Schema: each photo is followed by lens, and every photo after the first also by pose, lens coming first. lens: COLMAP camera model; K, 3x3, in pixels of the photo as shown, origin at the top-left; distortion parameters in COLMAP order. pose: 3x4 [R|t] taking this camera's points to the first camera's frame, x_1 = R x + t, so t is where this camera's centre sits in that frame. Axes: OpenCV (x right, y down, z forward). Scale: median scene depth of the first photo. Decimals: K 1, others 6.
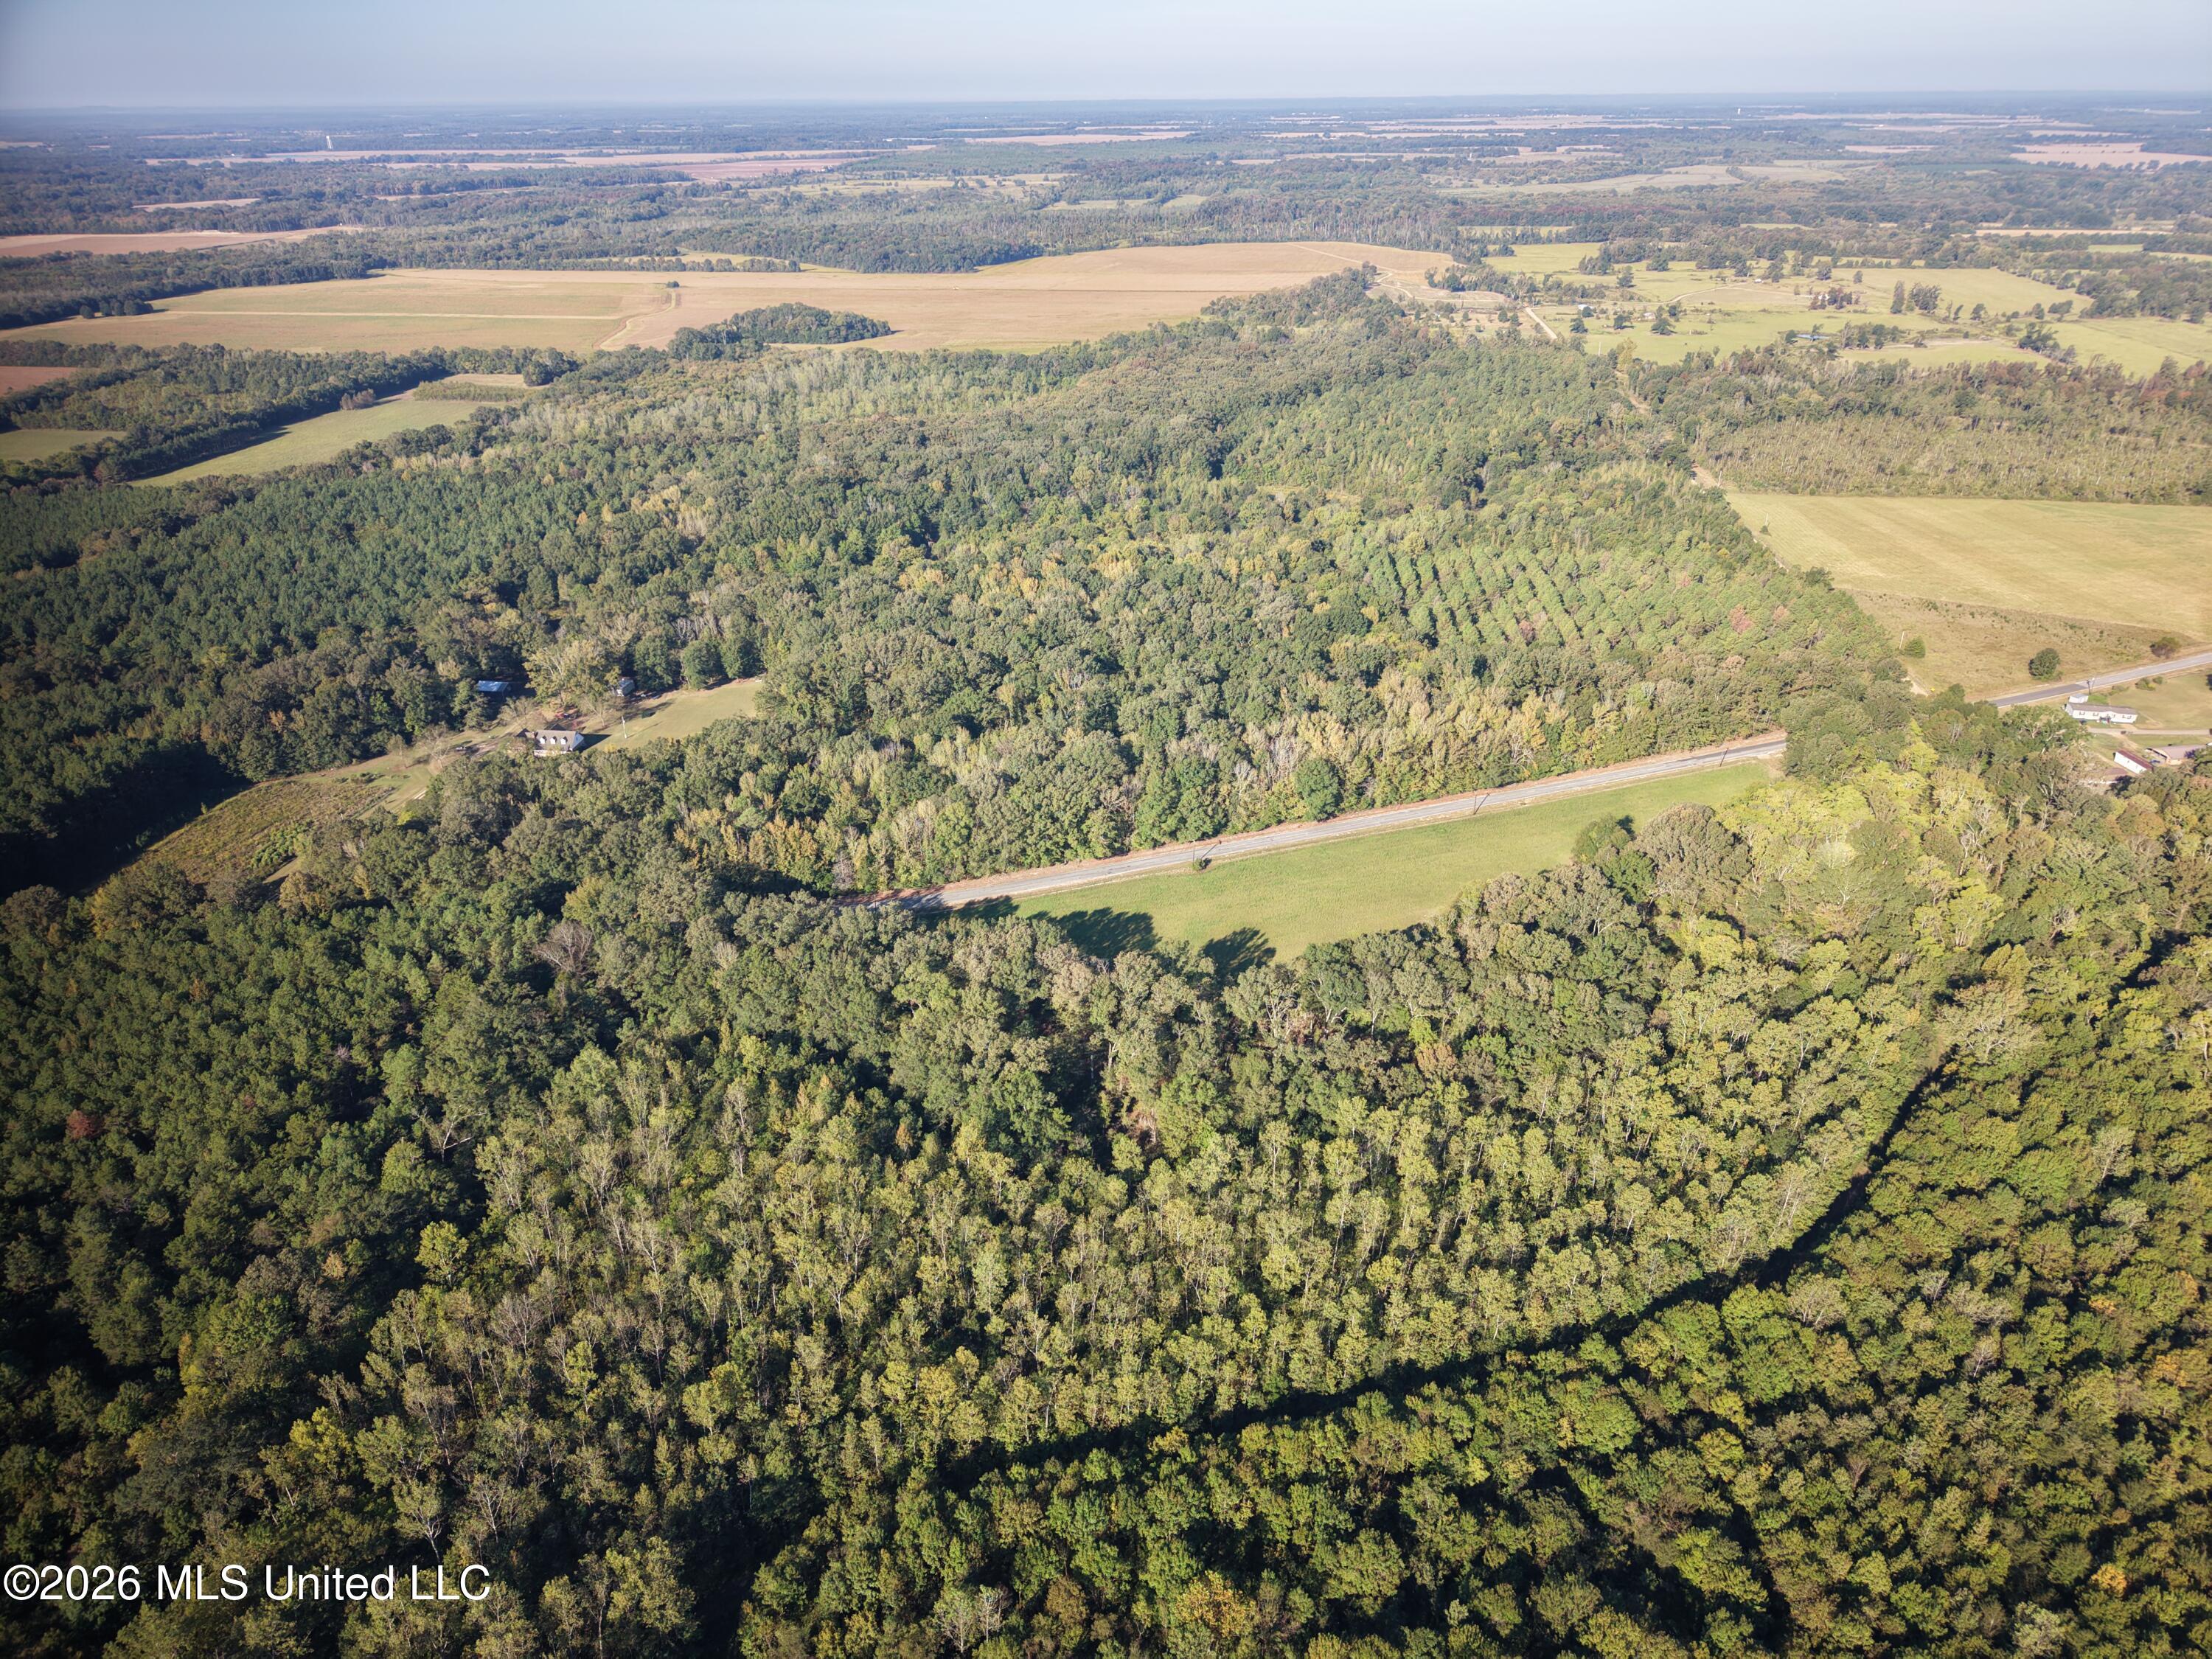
lens RADIAL K [[1558.9, 0, 1106.0], [0, 1558.9, 829.5], [0, 0, 1]] dist [0.015396, -0.006679]
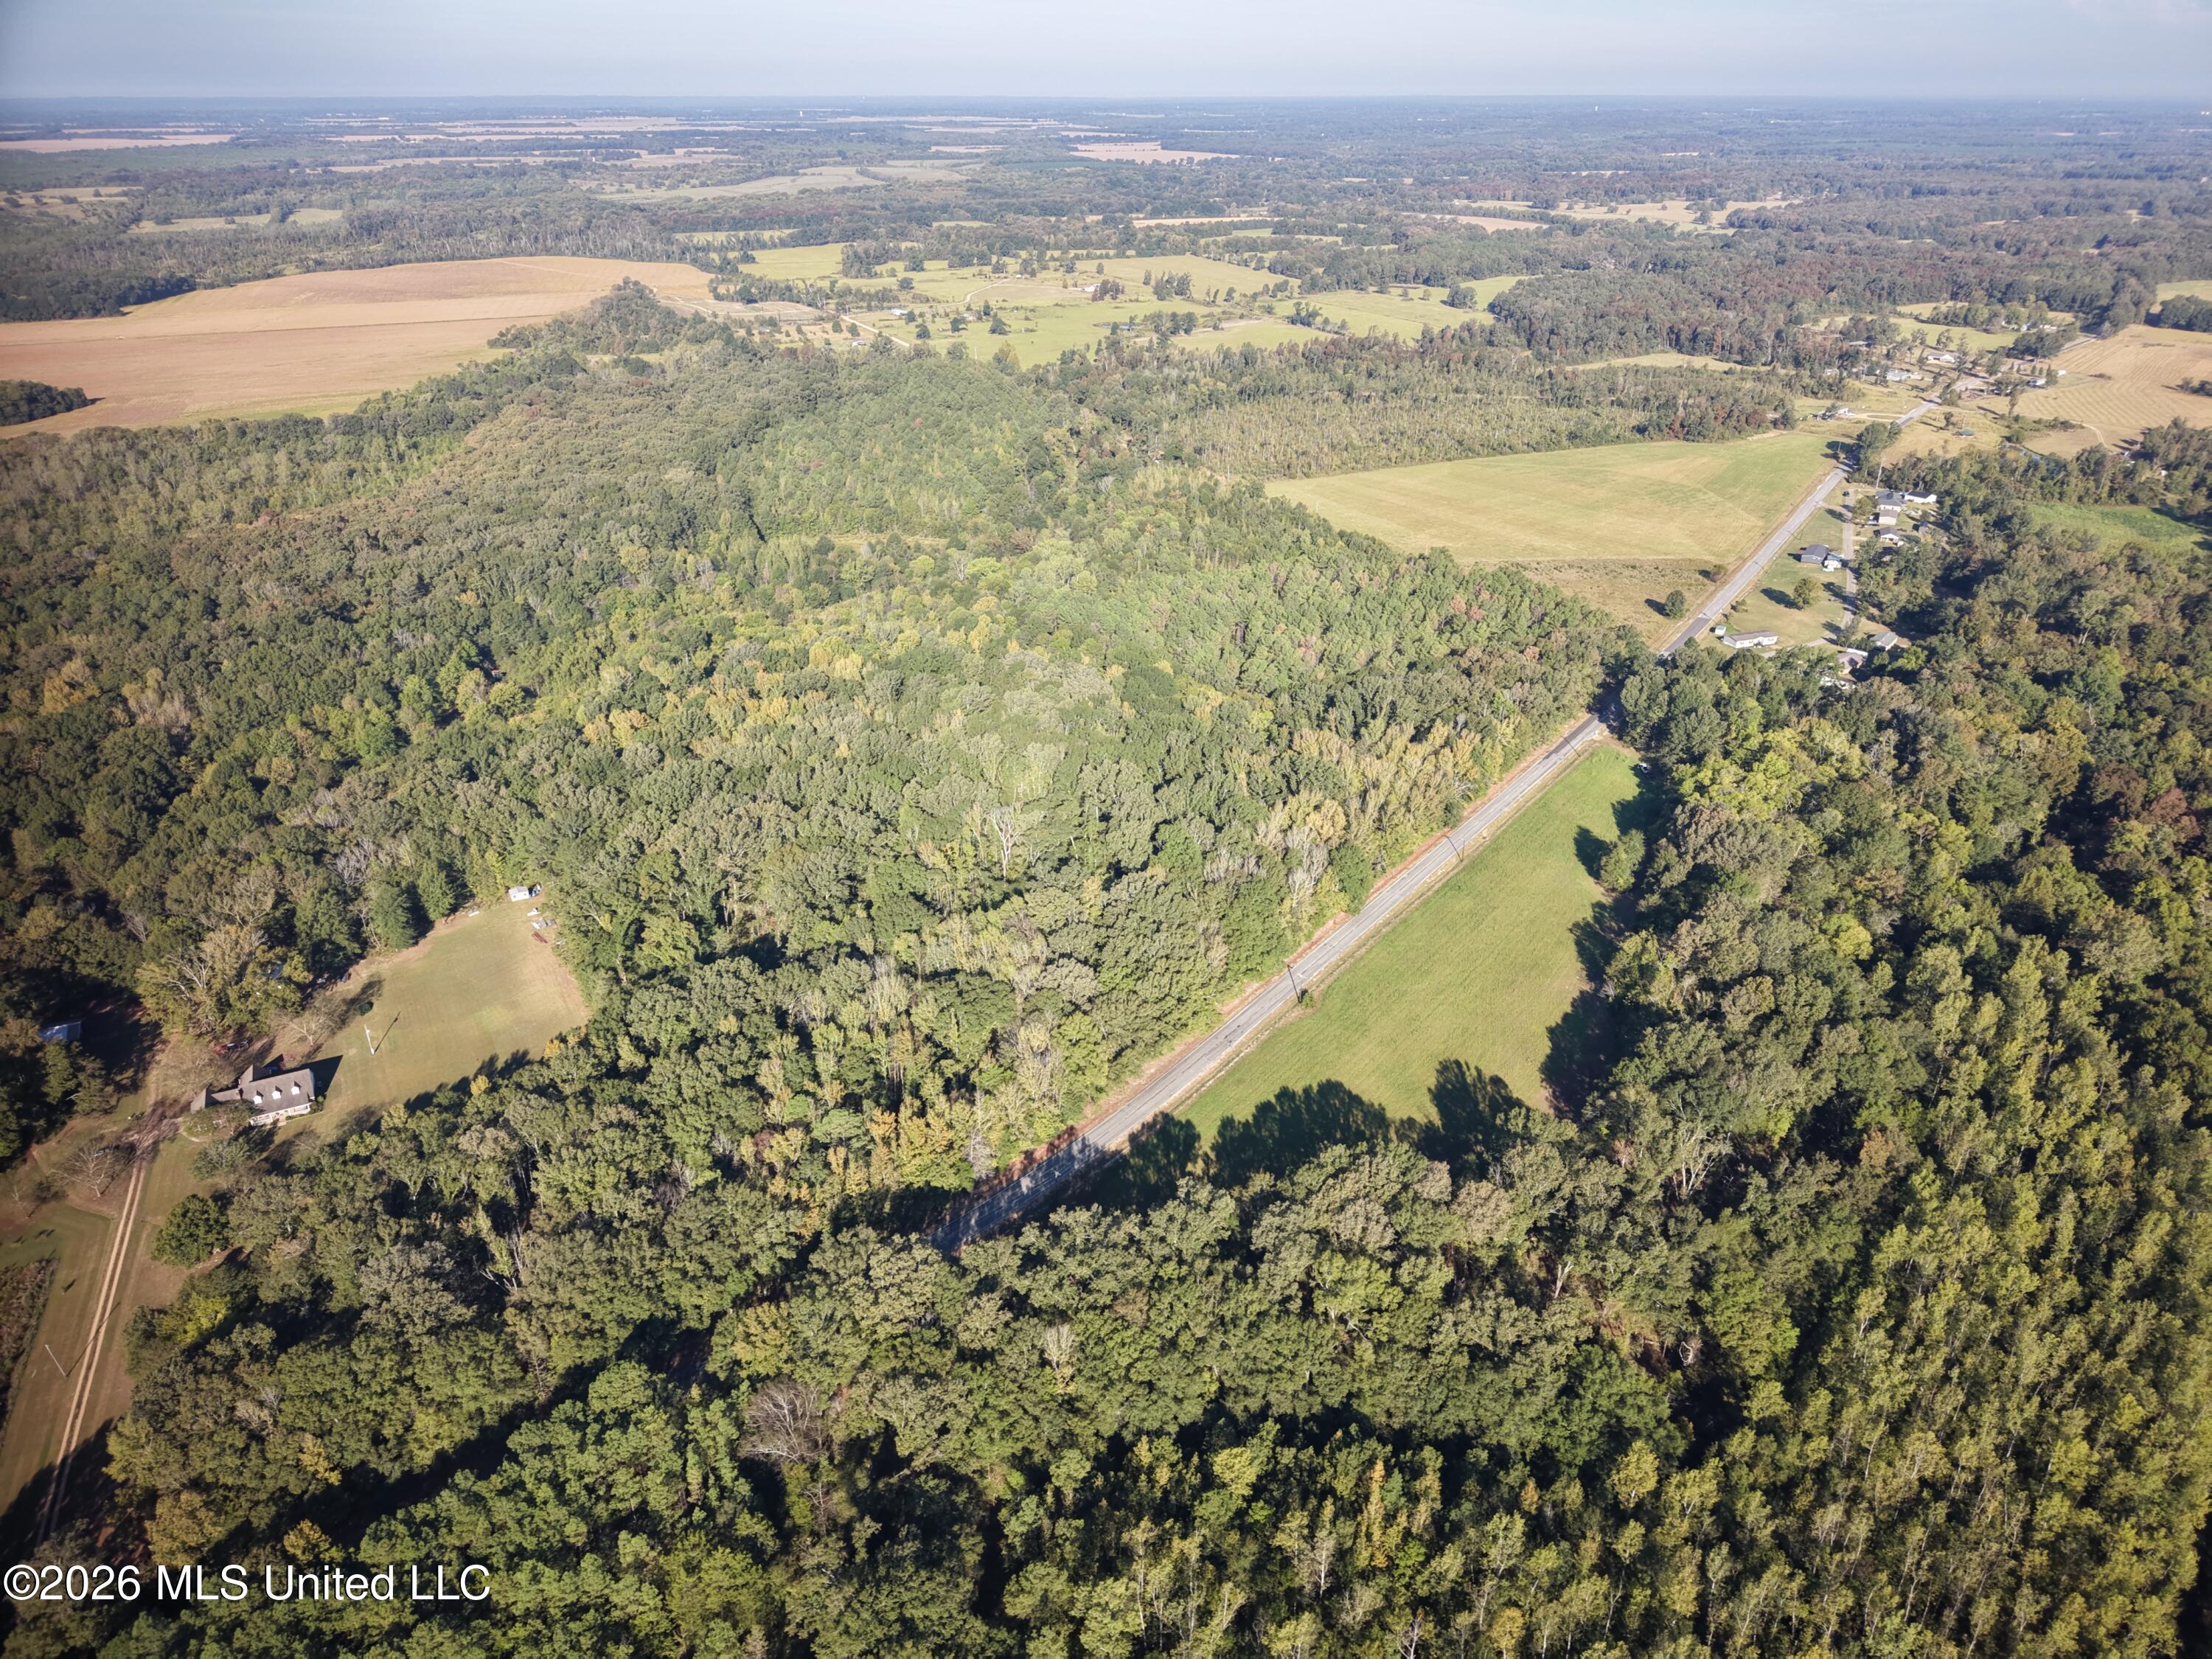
lens RADIAL K [[1558.9, 0, 1106.0], [0, 1558.9, 829.5], [0, 0, 1]] dist [0.015396, -0.006679]
pose [[0.832898, -0.231384, 0.502735, -0.118839], [0.232232, 0.970682, 0.062009, -0.039770], [-0.502343, 0.065104, 0.862214, 0.090140]]
